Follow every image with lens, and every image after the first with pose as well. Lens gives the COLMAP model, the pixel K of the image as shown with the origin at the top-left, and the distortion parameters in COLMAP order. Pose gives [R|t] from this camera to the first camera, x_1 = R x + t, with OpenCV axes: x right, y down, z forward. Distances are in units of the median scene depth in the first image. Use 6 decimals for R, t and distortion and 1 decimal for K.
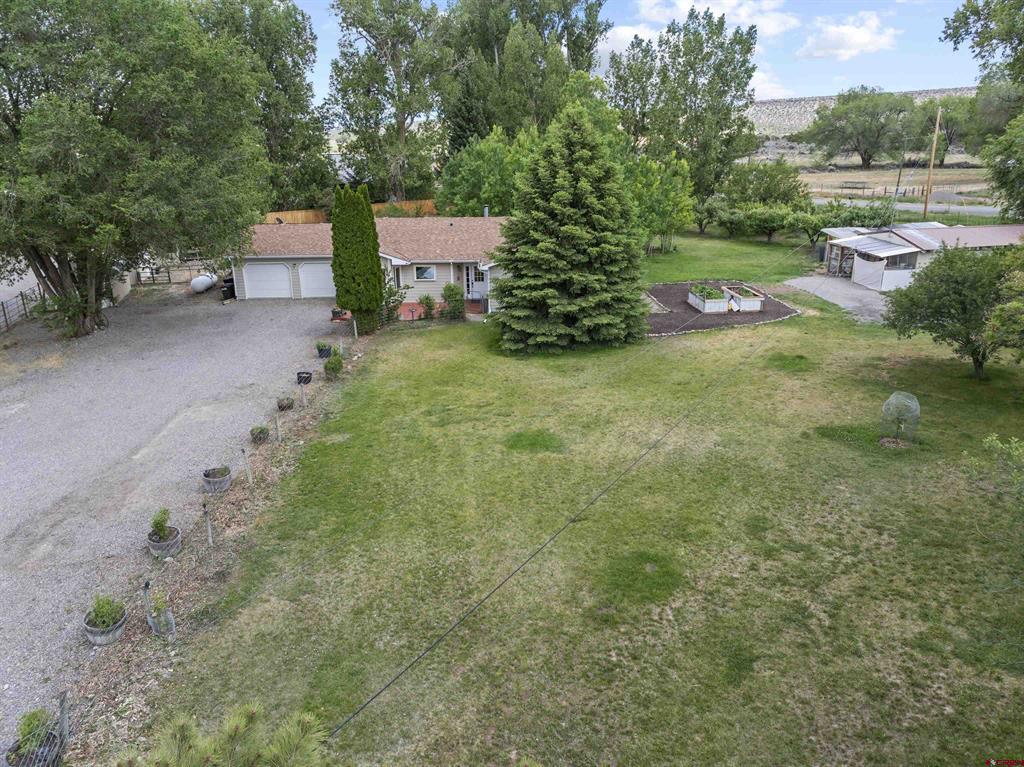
lens RADIAL K [[731.0, 0, 512.0], [0, 731.0, 383.5], [0, 0, 1]] dist [-0.041312, 0.003324]
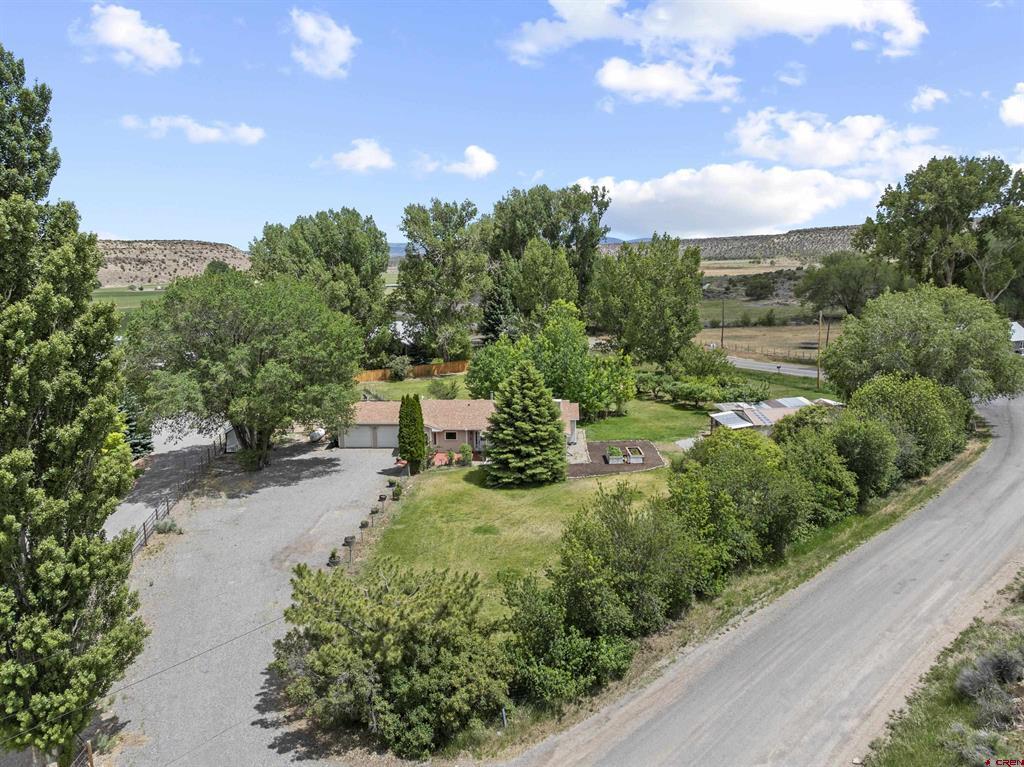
lens RADIAL K [[731.0, 0, 512.0], [0, 731.0, 383.5], [0, 0, 1]] dist [-0.041312, 0.003324]
pose [[0.997330, 0.010075, -0.072328, 0.194991], [-0.021413, 0.987249, -0.157736, -0.009454], [0.069817, 0.158863, 0.984829, -0.925572]]
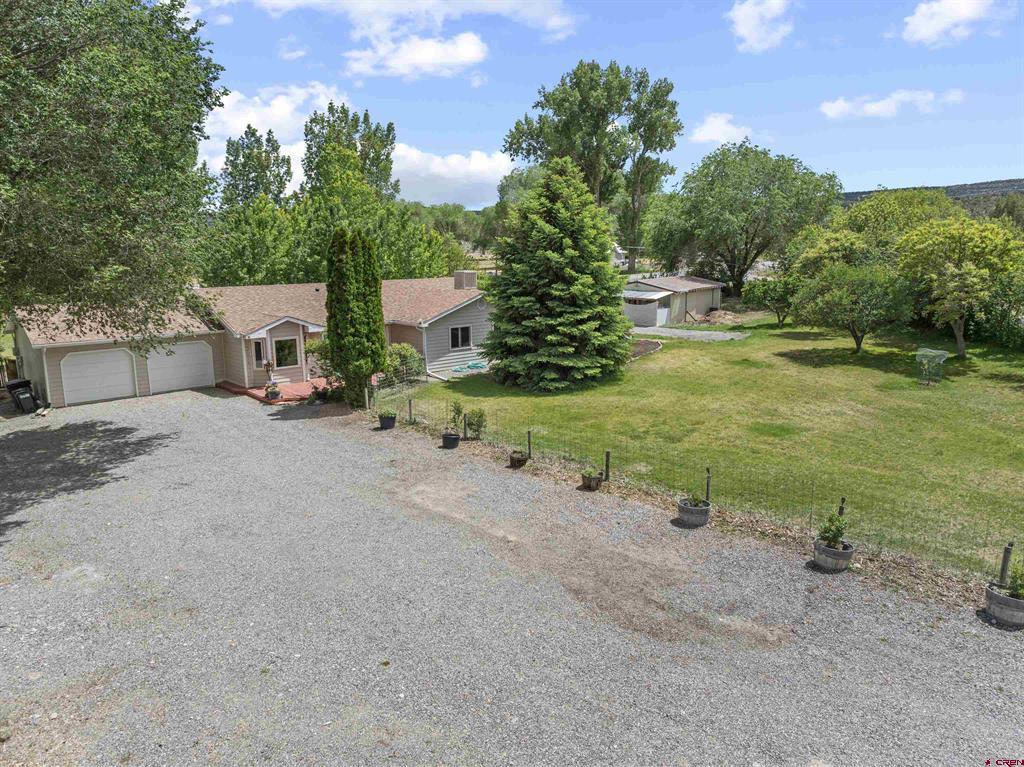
lens RADIAL K [[731.0, 0, 512.0], [0, 731.0, 383.5], [0, 0, 1]] dist [-0.041312, 0.003324]
pose [[0.740849, -0.114162, 0.661898, -0.724390], [0.209503, 0.975562, -0.066231, -0.000479], [-0.638162, 0.187736, 0.746662, 0.315093]]
